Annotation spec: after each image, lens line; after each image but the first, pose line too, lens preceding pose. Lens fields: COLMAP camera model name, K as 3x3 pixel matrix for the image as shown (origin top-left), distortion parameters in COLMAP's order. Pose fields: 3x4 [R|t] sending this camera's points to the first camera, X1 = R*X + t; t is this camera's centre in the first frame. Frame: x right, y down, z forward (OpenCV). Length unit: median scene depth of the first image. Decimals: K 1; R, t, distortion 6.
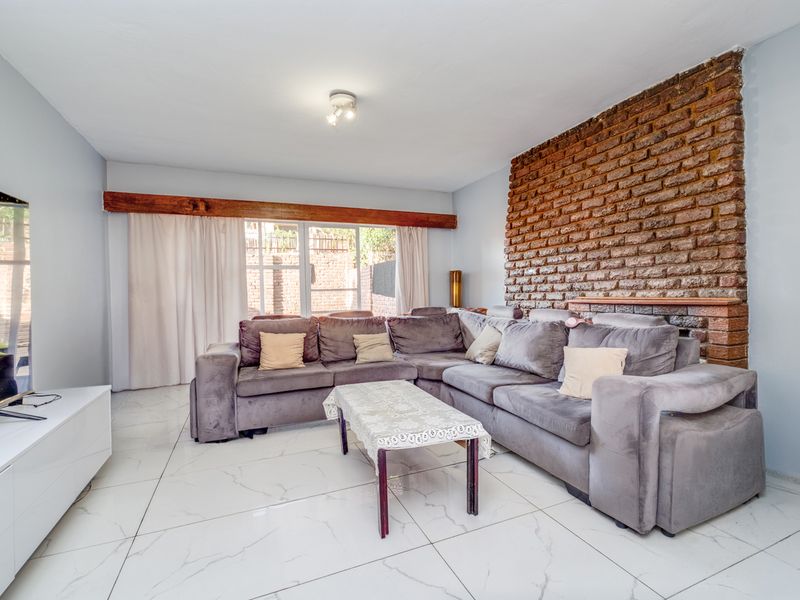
lens RADIAL K [[382.7, 0, 398.9], [0, 382.7, 299.5], [0, 0, 1]] dist [-0.005879, 0.000309]
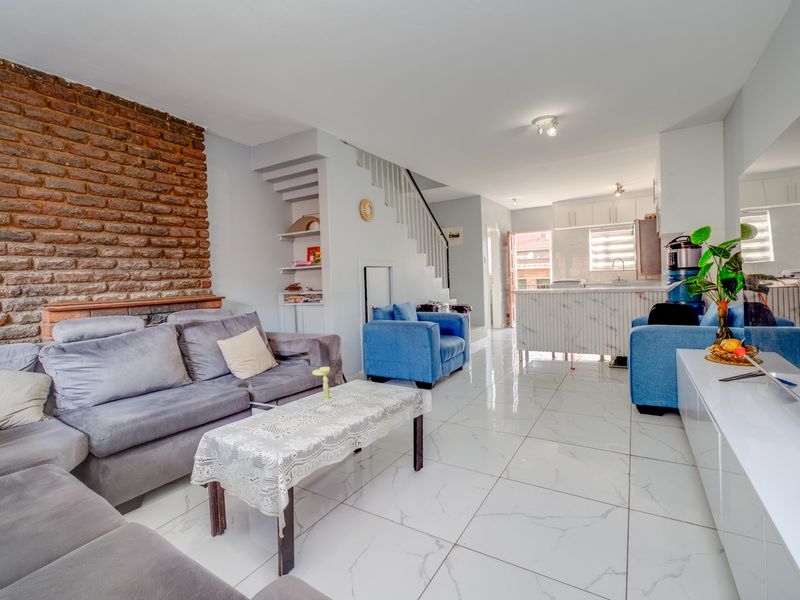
lens RADIAL K [[382.7, 0, 399.2], [0, 382.7, 294.3], [0, 0, 1]] dist [-0.005879, 0.000309]
pose [[-0.574121, 0.009042, 0.818721, -0.653811], [0.062320, 0.997521, 0.032684, -0.006803], [-0.816396, 0.069787, -0.573261, 1.081653]]
